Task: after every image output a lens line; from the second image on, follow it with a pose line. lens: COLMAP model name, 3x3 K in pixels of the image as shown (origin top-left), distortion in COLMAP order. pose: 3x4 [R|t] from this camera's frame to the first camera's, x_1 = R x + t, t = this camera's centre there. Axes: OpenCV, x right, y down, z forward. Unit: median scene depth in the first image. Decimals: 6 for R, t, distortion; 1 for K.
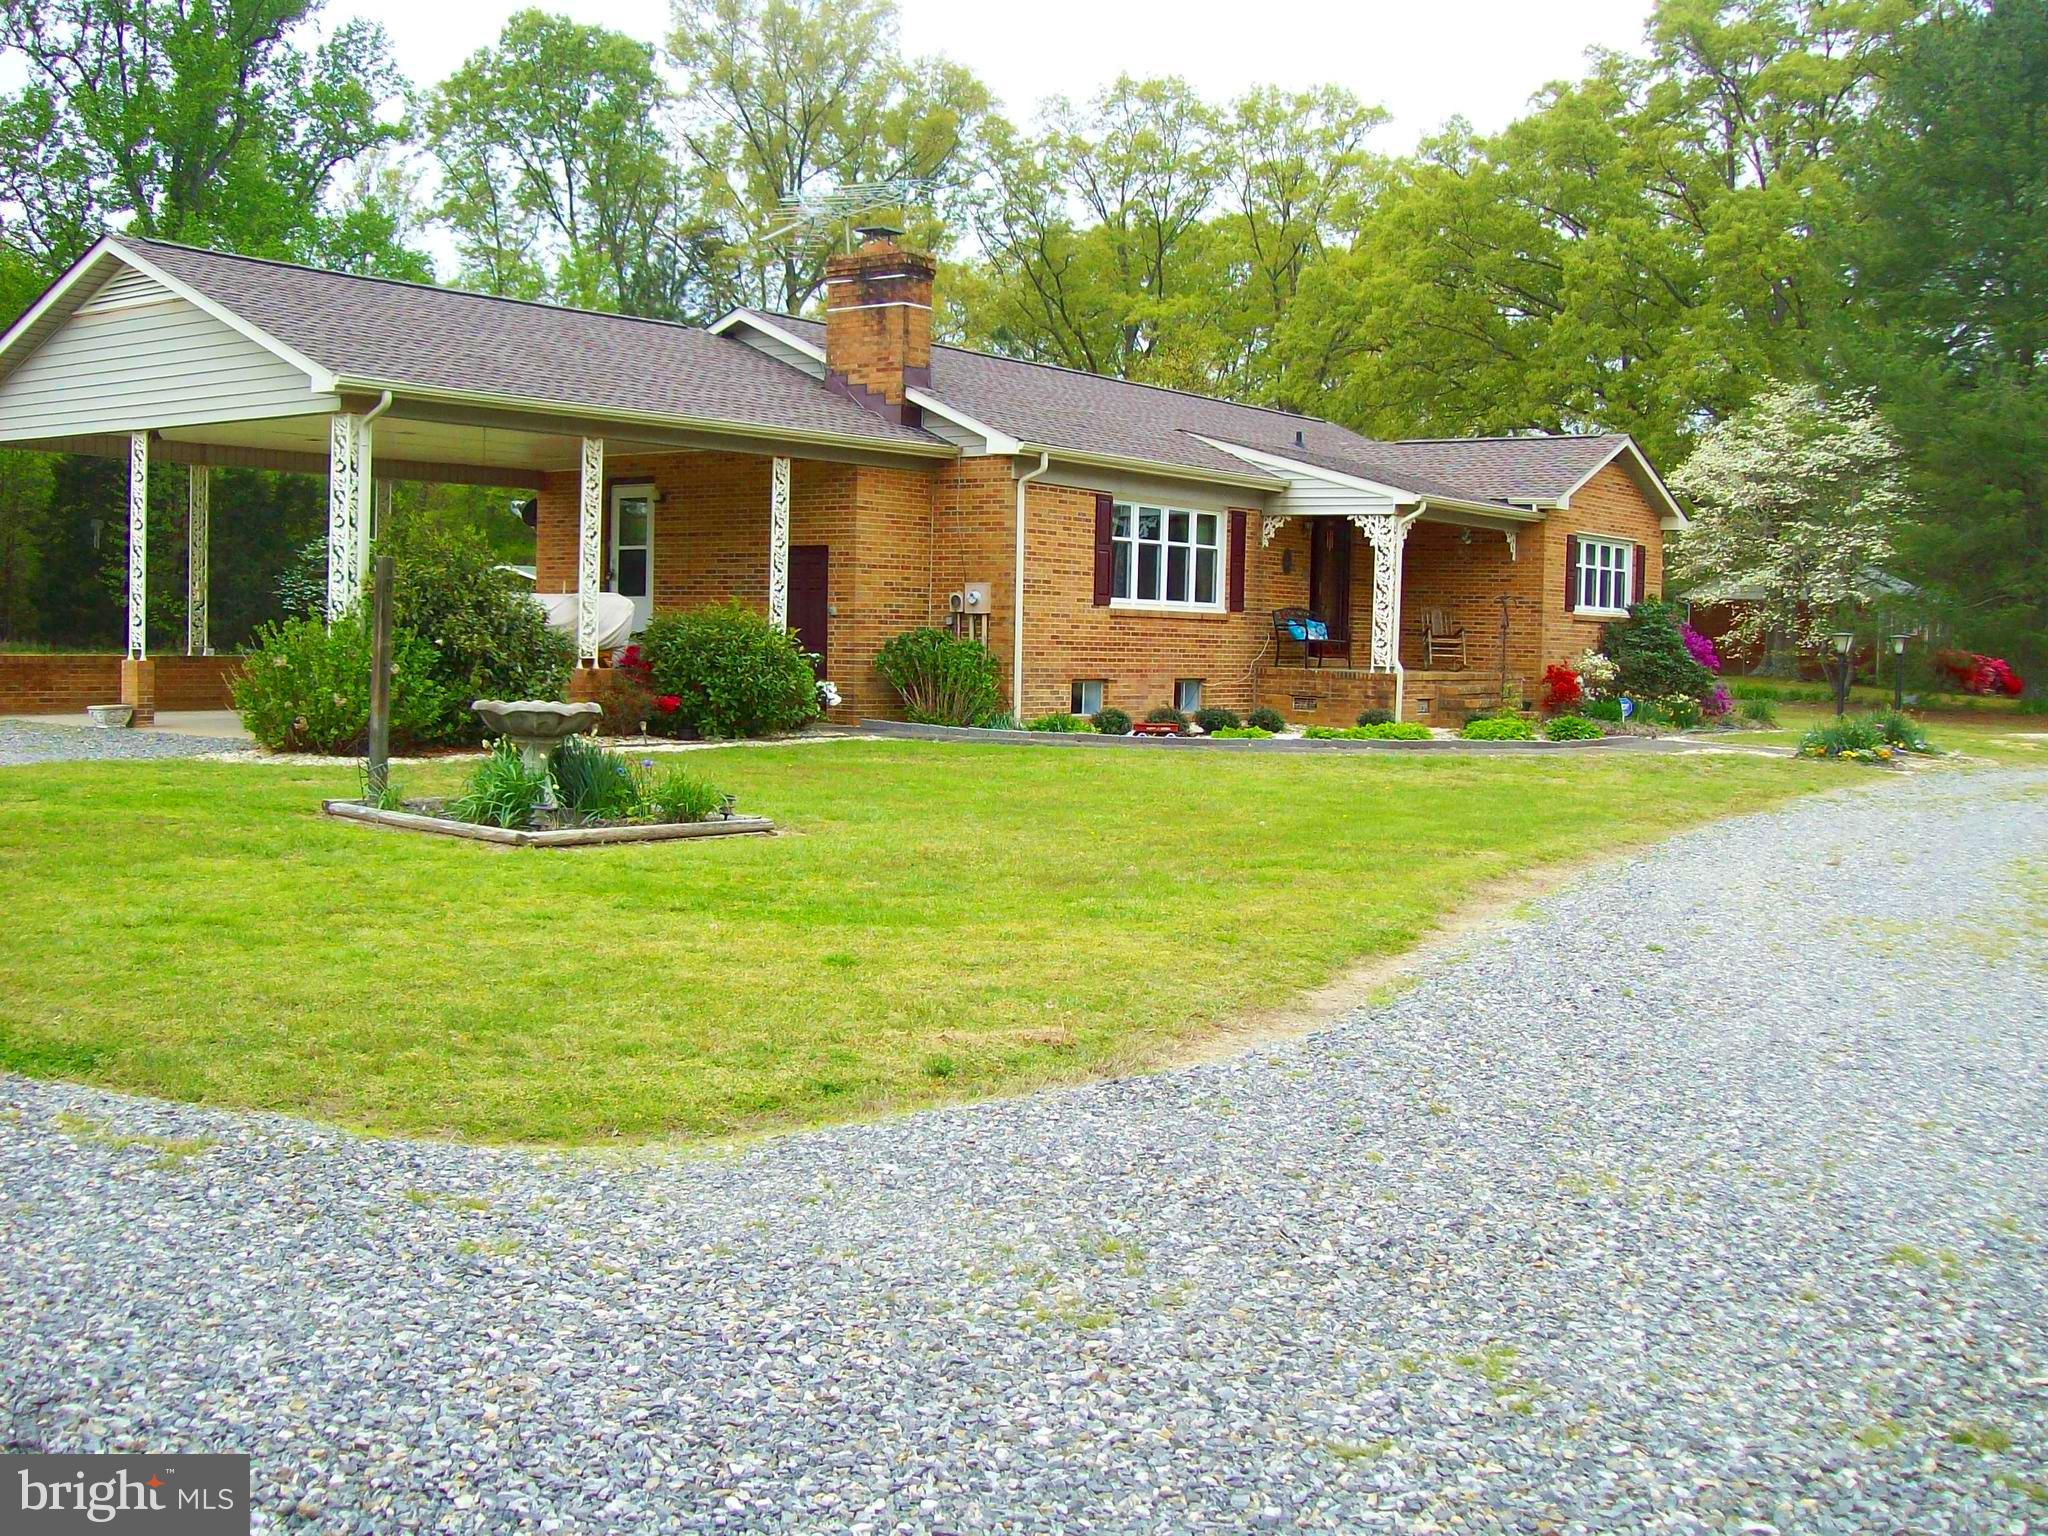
lens RADIAL K [[2207.6, 0, 1024.0], [0, 2207.6, 768.0], [0, 0, 1]] dist [-0.195073, 0.188279]
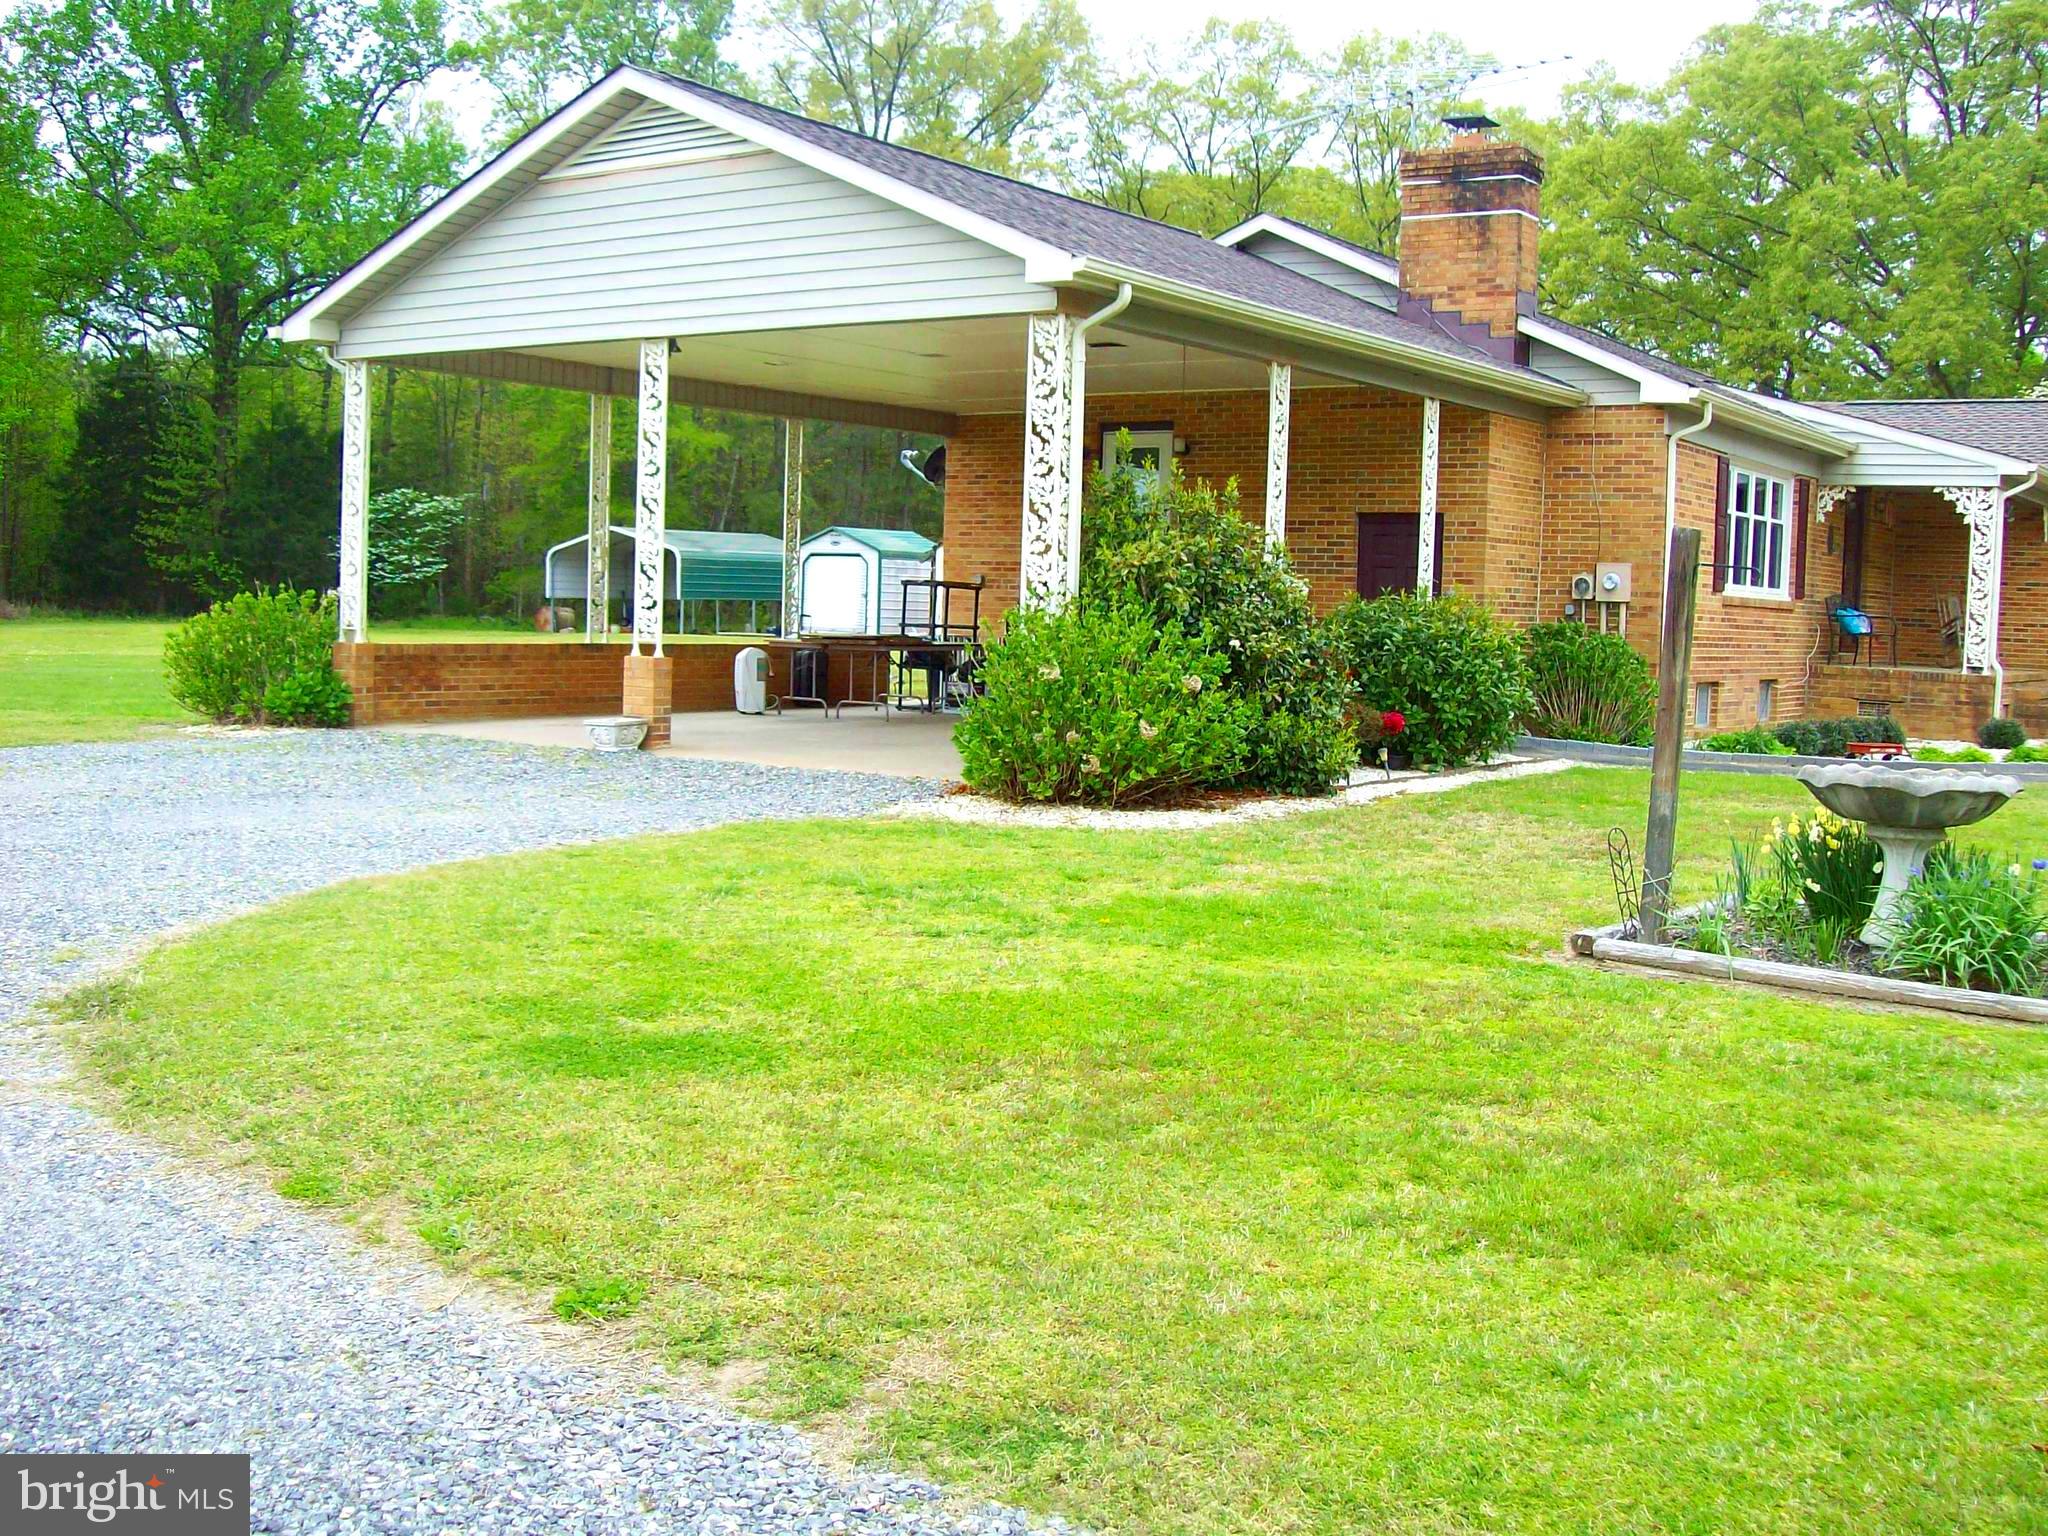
lens RADIAL K [[2207.6, 0, 1024.0], [0, 2207.6, 768.0], [0, 0, 1]] dist [-0.195073, 0.188279]
pose [[0.999327, 0.004408, 0.036428, -0.234239], [-0.004982, 0.999865, 0.015678, -0.018536], [-0.036353, -0.015849, 0.999213, 0.191927]]
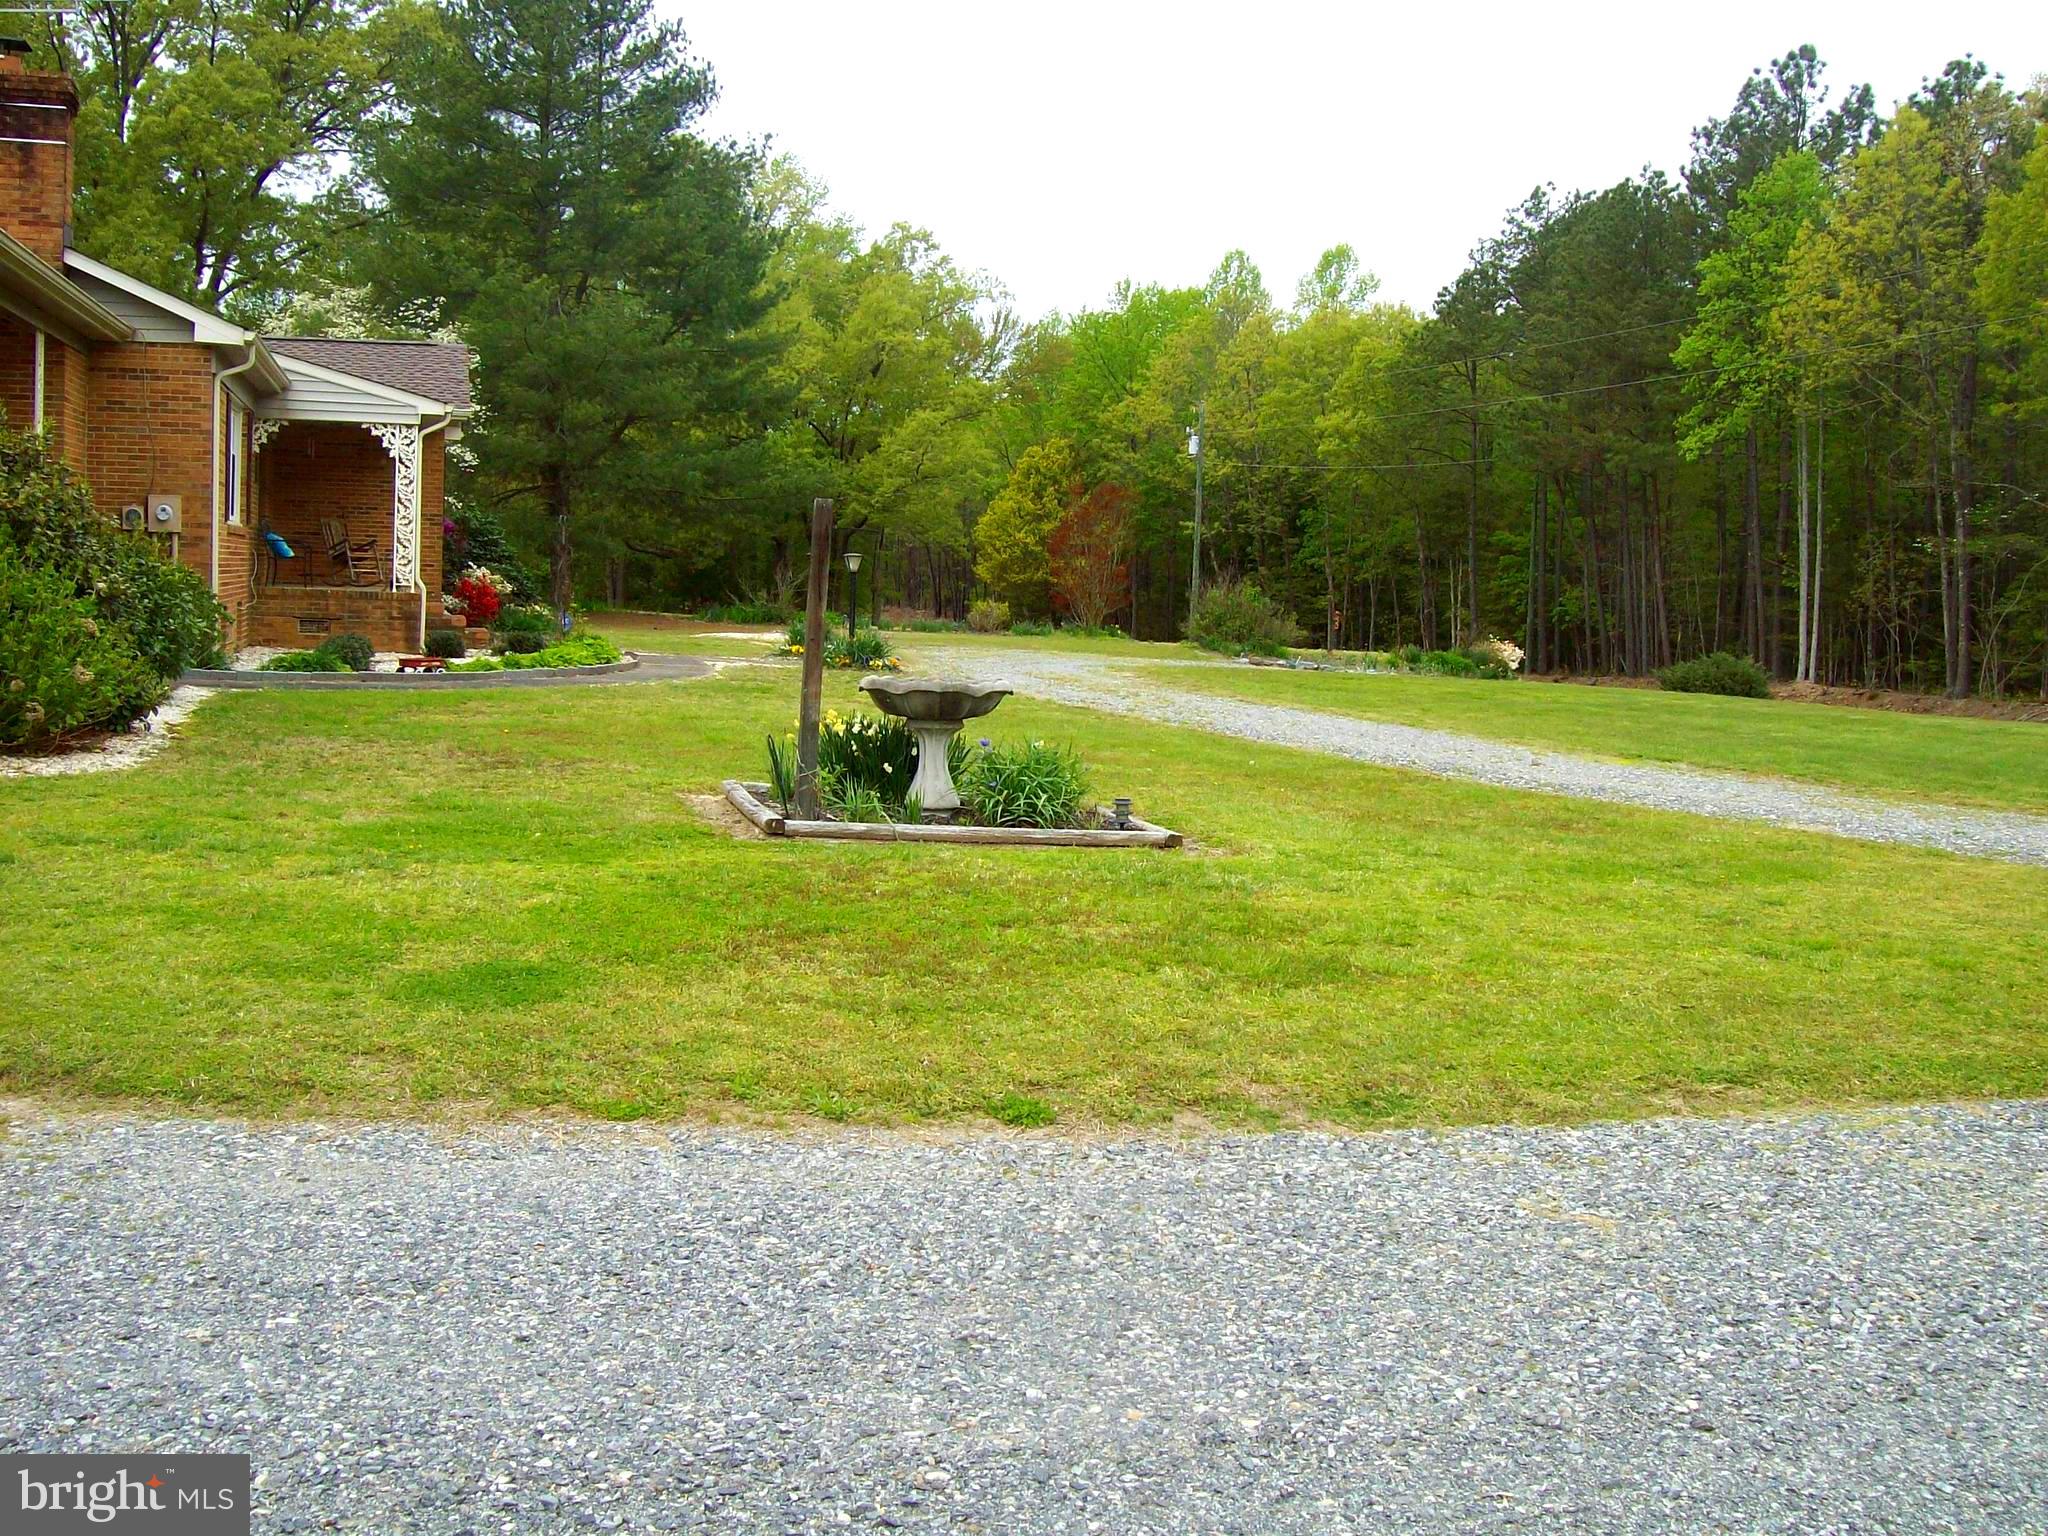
lens RADIAL K [[2207.6, 0, 1024.0], [0, 2207.6, 768.0], [0, 0, 1]] dist [-0.195073, 0.188279]
pose [[0.617393, -0.067659, 0.783740, -0.411736], [0.023951, 0.997449, 0.067240, -0.024671], [-0.786290, -0.022742, 0.617439, 0.213301]]
